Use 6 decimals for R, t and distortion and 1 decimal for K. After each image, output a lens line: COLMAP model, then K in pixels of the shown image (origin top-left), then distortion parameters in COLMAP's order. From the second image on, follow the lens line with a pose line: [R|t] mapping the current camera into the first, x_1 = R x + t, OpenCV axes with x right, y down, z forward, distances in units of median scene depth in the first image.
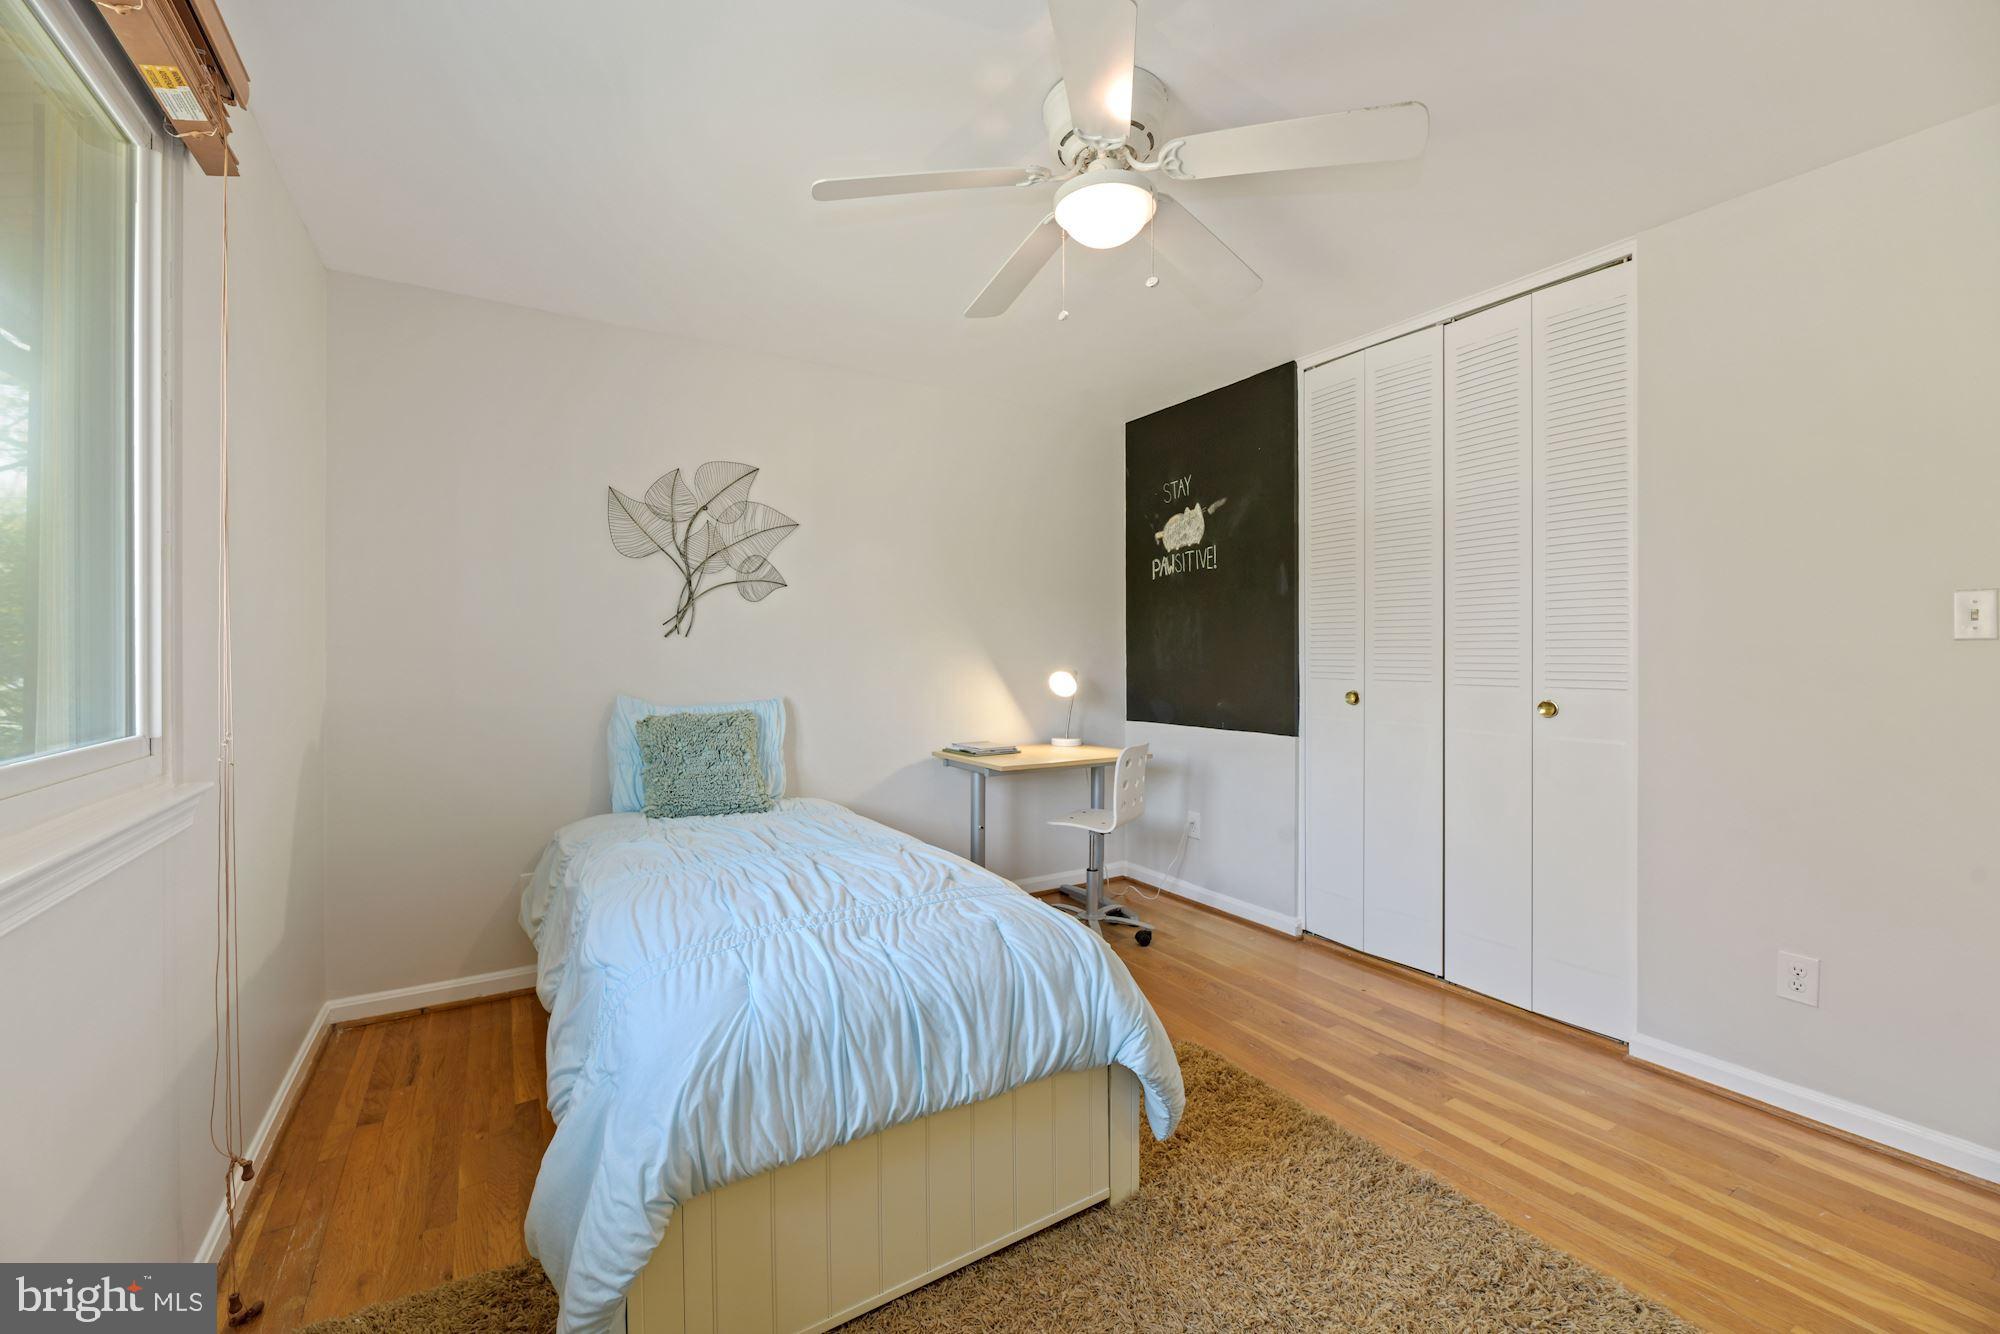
lens RADIAL K [[813.8, 0, 1000.5], [0, 813.8, 650.2], [0, 0, 1]] dist [0.000008, -0.004067]
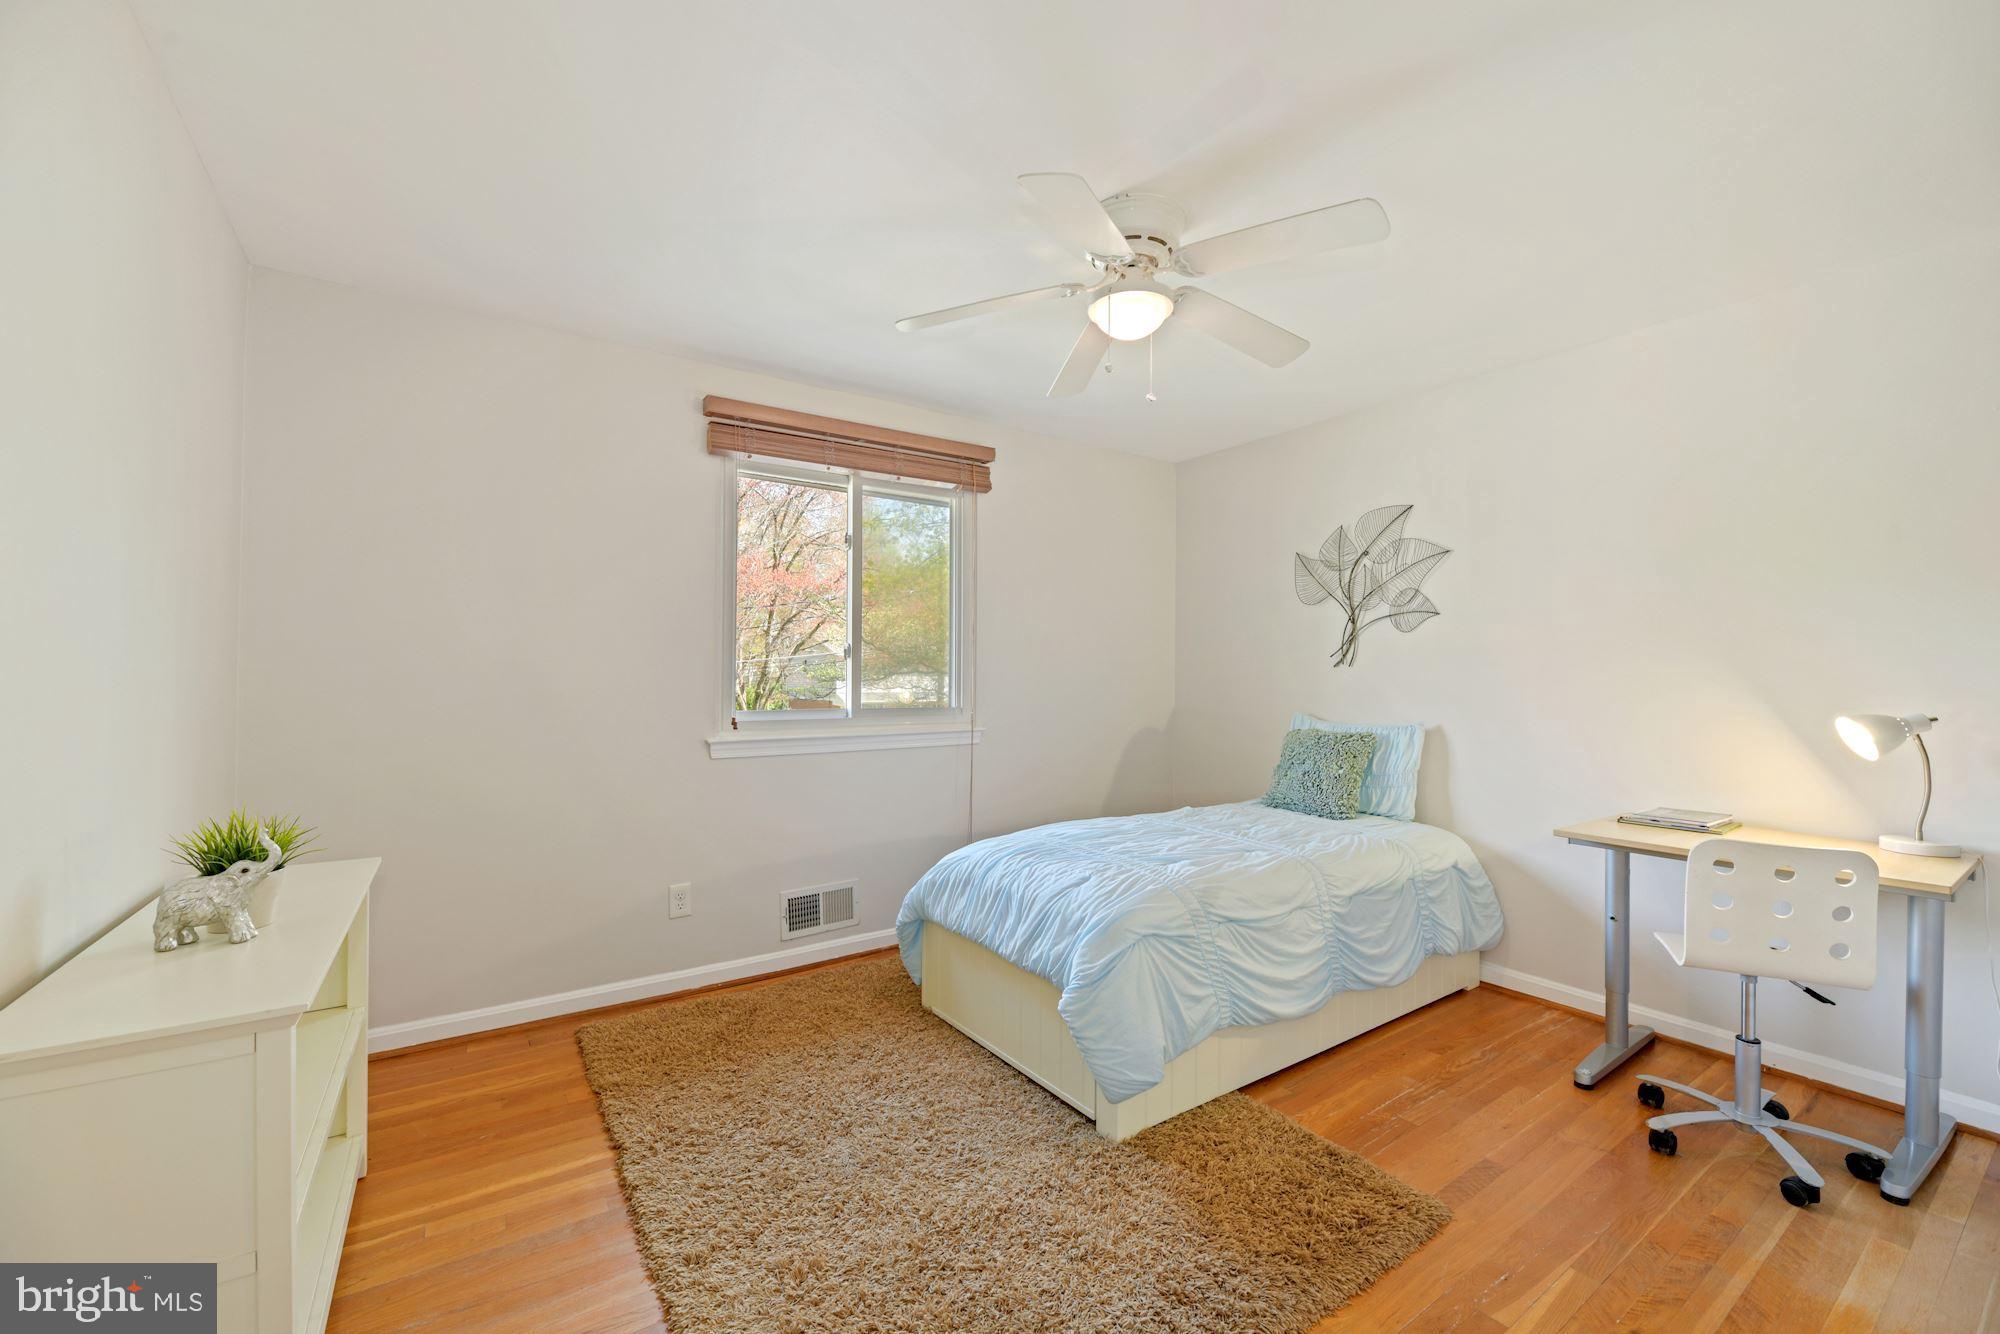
lens RADIAL K [[813.8, 0, 1000.5], [0, 813.8, 650.2], [0, 0, 1]] dist [0.000008, -0.004067]
pose [[0.040035, -0.026947, -0.998835, 0.761033], [-0.005867, 0.999613, -0.027203, -0.004243], [0.999181, 0.006950, 0.039861, 0.442381]]
